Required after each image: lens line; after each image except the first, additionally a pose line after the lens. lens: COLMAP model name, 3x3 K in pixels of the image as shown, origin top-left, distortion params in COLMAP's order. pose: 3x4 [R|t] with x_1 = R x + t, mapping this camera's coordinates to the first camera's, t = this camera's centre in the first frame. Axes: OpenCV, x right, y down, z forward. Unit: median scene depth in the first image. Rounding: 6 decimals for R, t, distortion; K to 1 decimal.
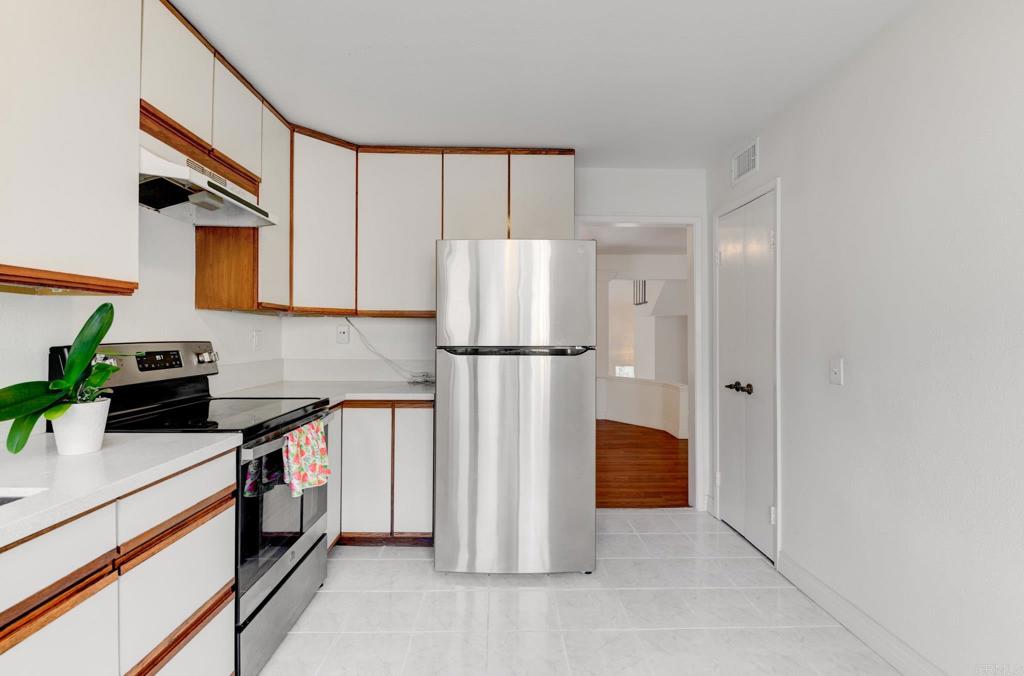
lens RADIAL K [[447.1, 0, 512.9], [0, 447.1, 332.7], [0, 0, 1]] dist [-0.002906, -0.000848]
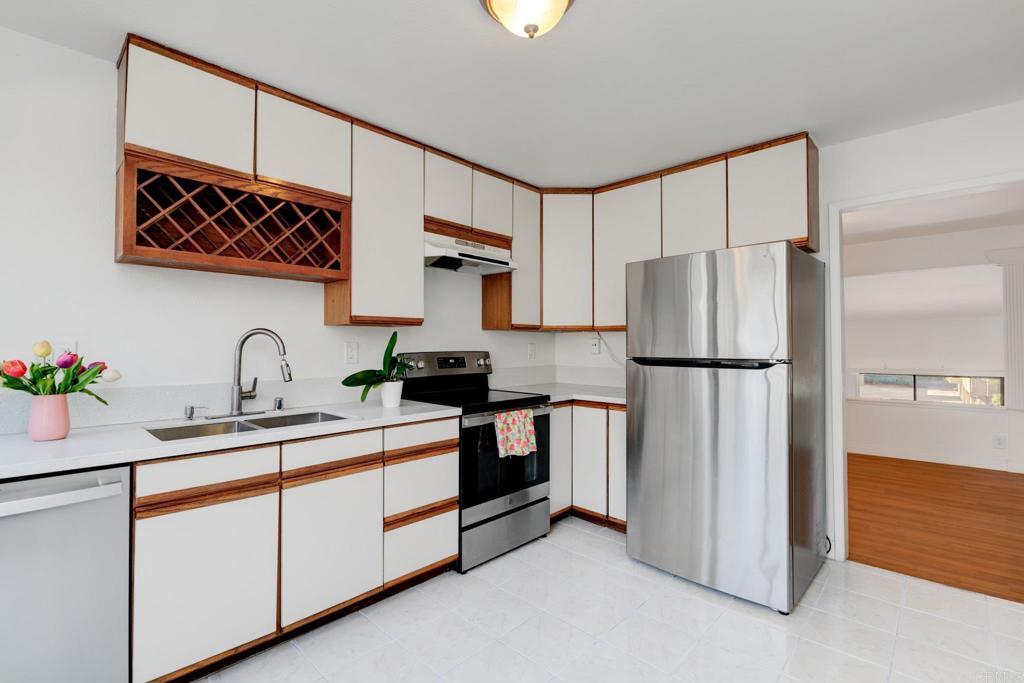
lens RADIAL K [[462.5, 0, 512.0], [0, 462.5, 341.5], [0, 0, 1]] dist [0.001896, -0.011785]
pose [[0.703756, -0.009091, -0.710384, 0.479197], [0.004624, 0.999956, -0.008216, -0.001045], [0.710427, 0.002497, 0.703767, -0.035457]]
